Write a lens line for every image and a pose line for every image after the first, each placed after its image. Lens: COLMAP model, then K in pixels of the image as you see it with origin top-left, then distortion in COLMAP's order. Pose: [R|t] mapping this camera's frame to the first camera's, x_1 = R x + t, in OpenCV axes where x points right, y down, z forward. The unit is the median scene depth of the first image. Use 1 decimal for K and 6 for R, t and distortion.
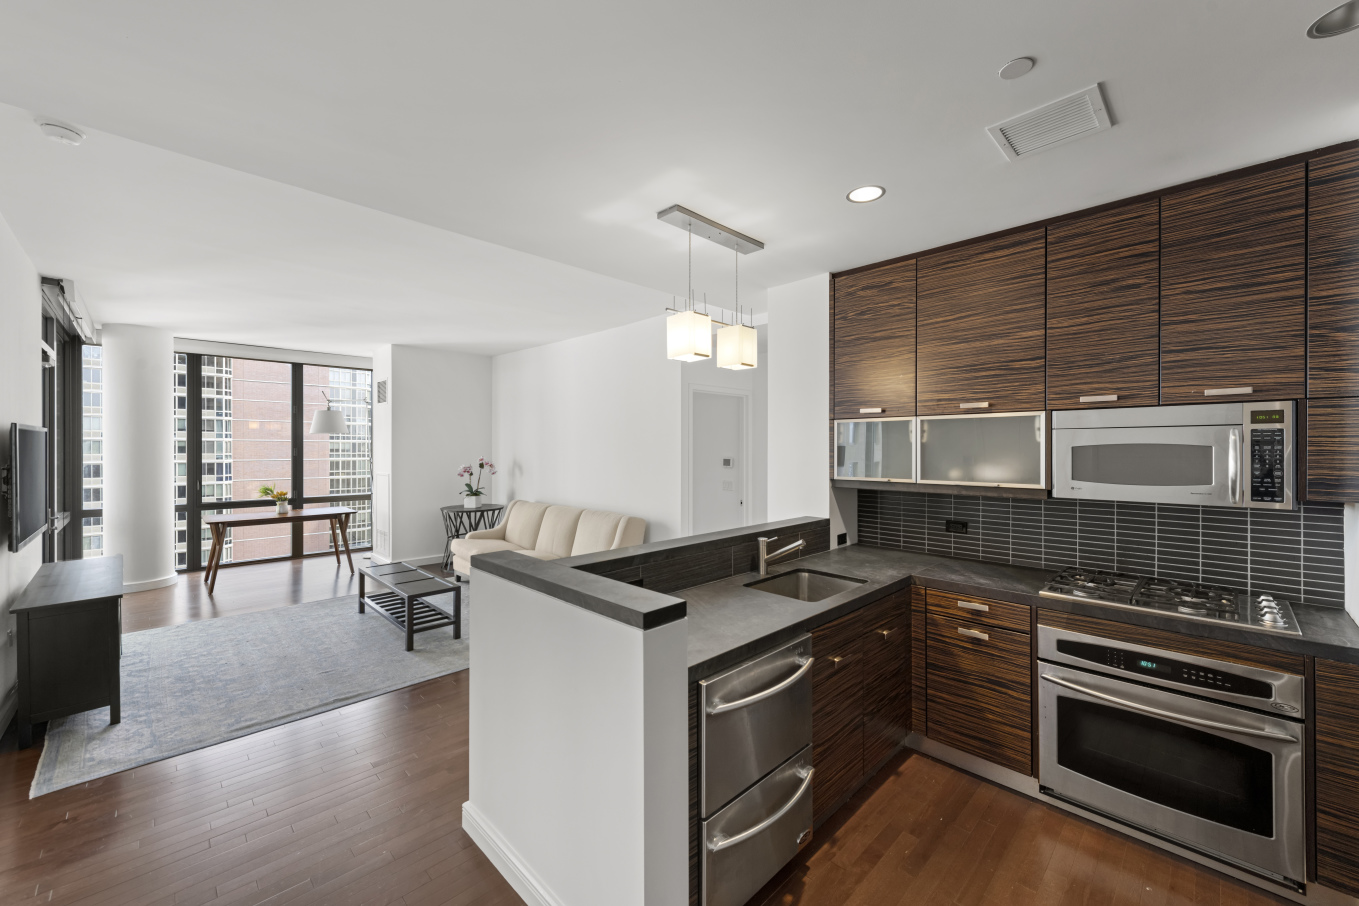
lens RADIAL K [[528.9, 0, 671.8], [0, 528.9, 448.5], [0, 0, 1]] dist [0.002349, -0.002878]
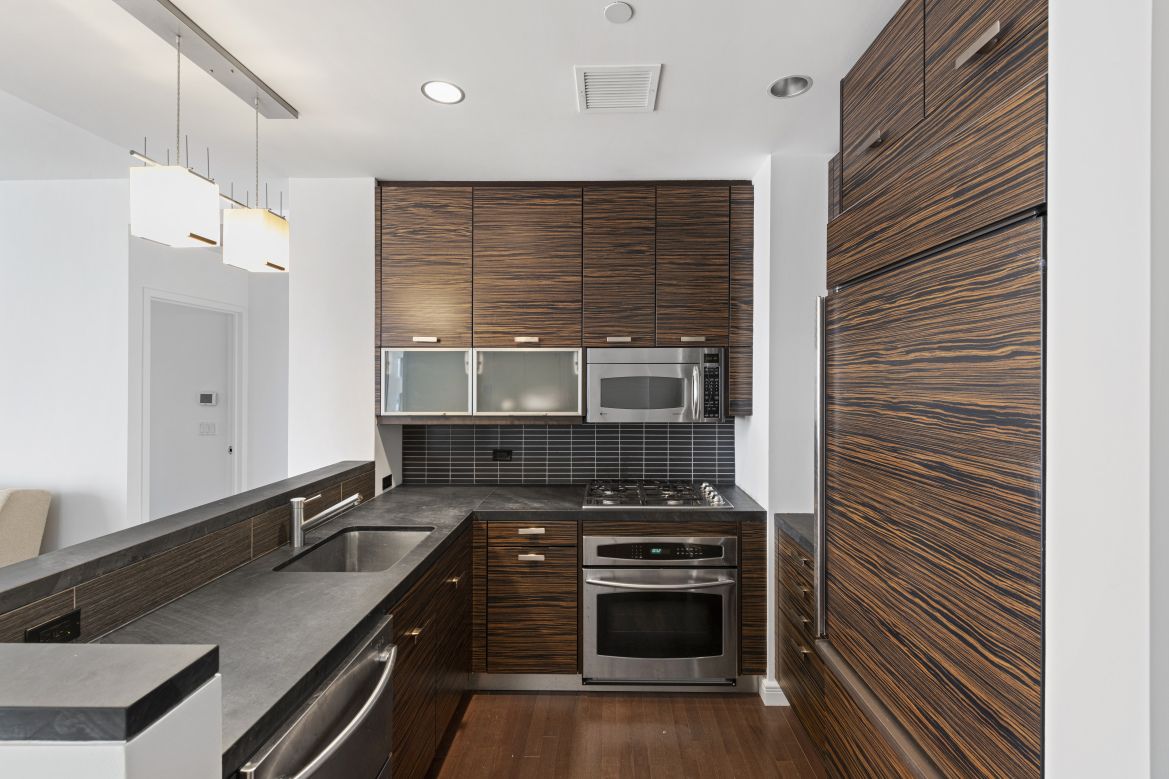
lens RADIAL K [[509.9, 0, 608.0], [0, 509.9, 378.7], [0, 0, 1]] dist [0.006607, -0.003056]
pose [[0.700095, 0.002515, 0.714045, -0.045040], [-0.000192, 0.999994, -0.003335, 0.000153], [-0.714050, 0.002198, 0.700092, 0.186656]]
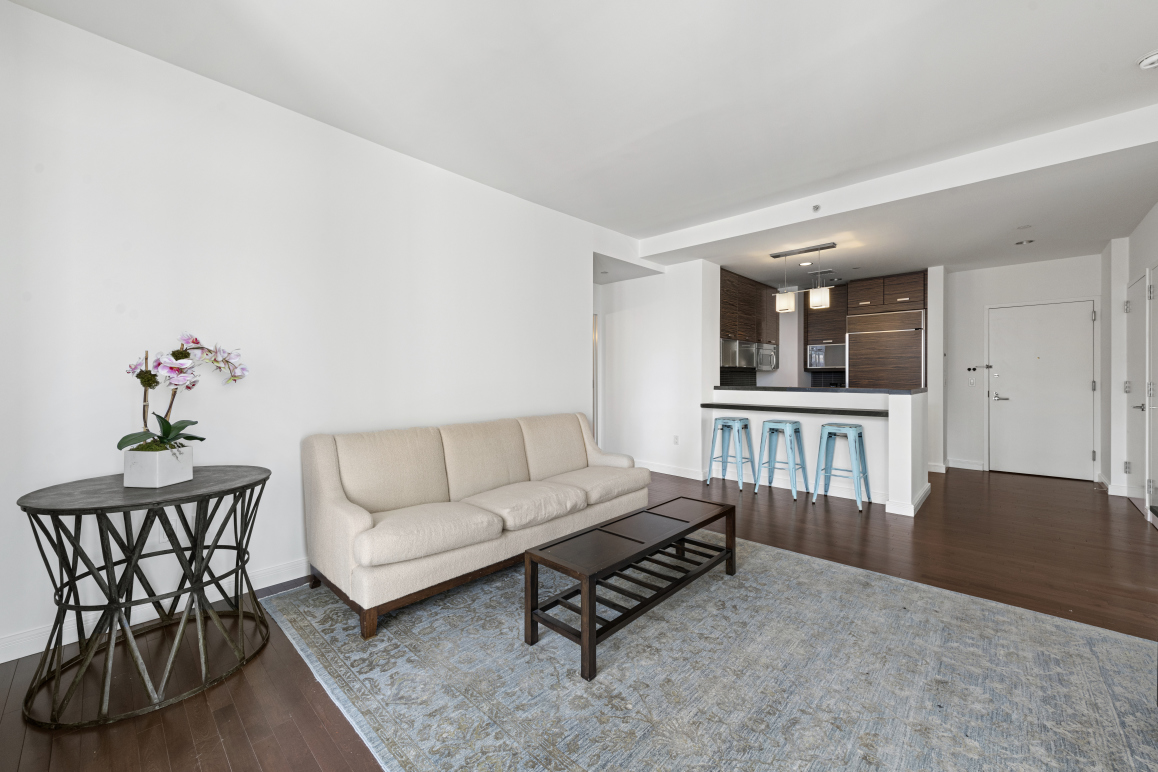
lens RADIAL K [[450.7, 0, 571.4], [0, 450.7, 383.4], [0, 0, 1]] dist [0.002349, -0.002878]
pose [[-0.048121, -0.012191, 0.998767, -1.917591], [0.005773, 0.999905, 0.012483, 0.132056], [-0.998825, 0.006366, -0.048046, 2.239725]]
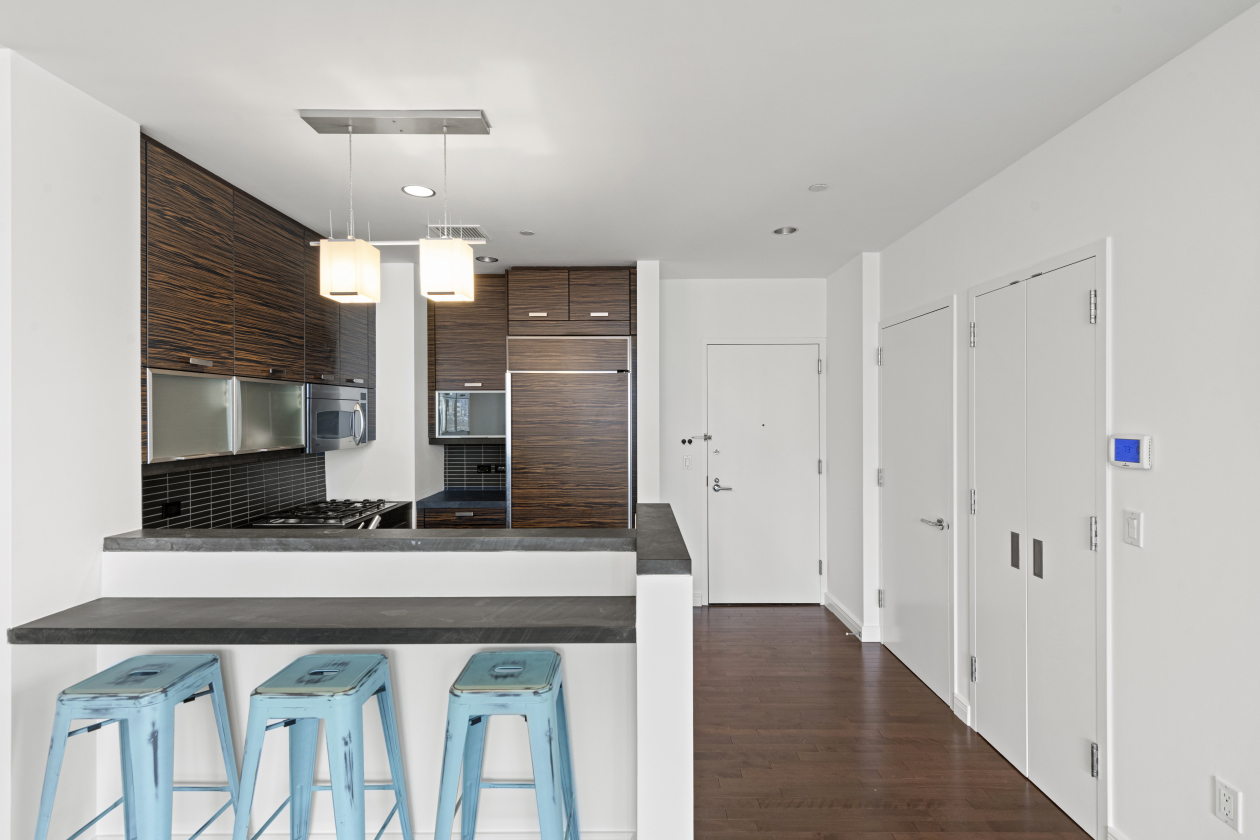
lens RADIAL K [[612.9, 0, 637.7], [0, 612.9, 416.5], [0, 0, 1]] dist [0.028315, -0.000581]
pose [[-0.731336, -0.000198, 0.682017, -0.825251], [0.004734, 0.999974, 0.005366, 0.002246], [-0.682000, 0.007153, -0.731317, 1.533679]]
